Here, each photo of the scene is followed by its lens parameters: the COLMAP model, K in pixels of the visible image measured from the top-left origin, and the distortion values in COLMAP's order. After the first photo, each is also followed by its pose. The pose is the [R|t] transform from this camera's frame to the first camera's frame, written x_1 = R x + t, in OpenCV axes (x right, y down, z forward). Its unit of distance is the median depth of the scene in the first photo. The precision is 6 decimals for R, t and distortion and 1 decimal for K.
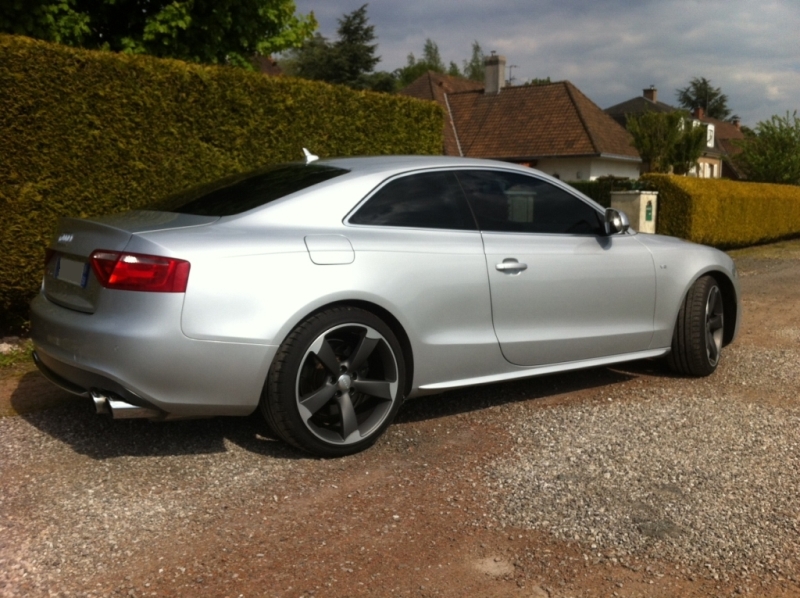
lens RADIAL K [[703.8, 0, 400.0], [0, 703.8, 299.0], [0, 0, 1]] dist [0.070057, -0.205382]
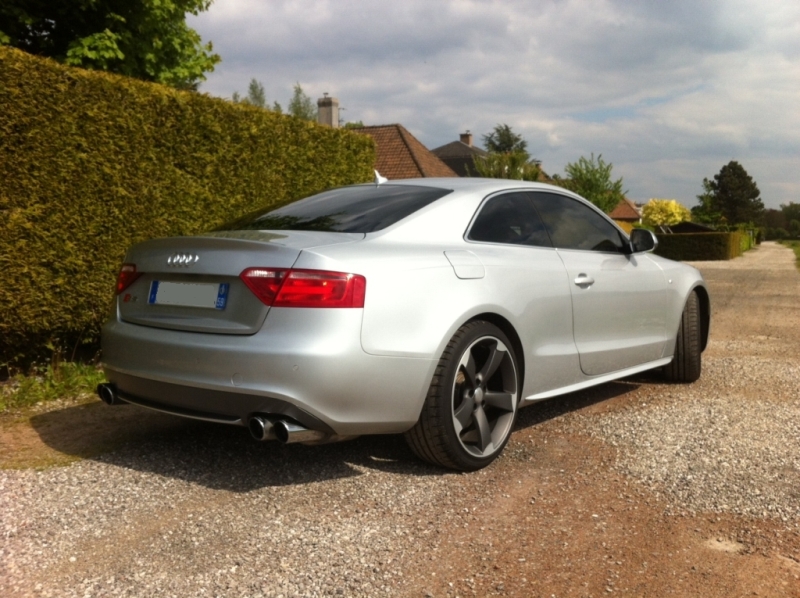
lens RADIAL K [[703.8, 0, 400.0], [0, 703.8, 299.0], [0, 0, 1]] dist [0.070057, -0.205382]
pose [[0.975458, -0.028977, 0.218271, -0.235753], [0.040483, 0.998006, -0.048427, 0.014411], [-0.216433, 0.056075, 0.974686, 0.016723]]
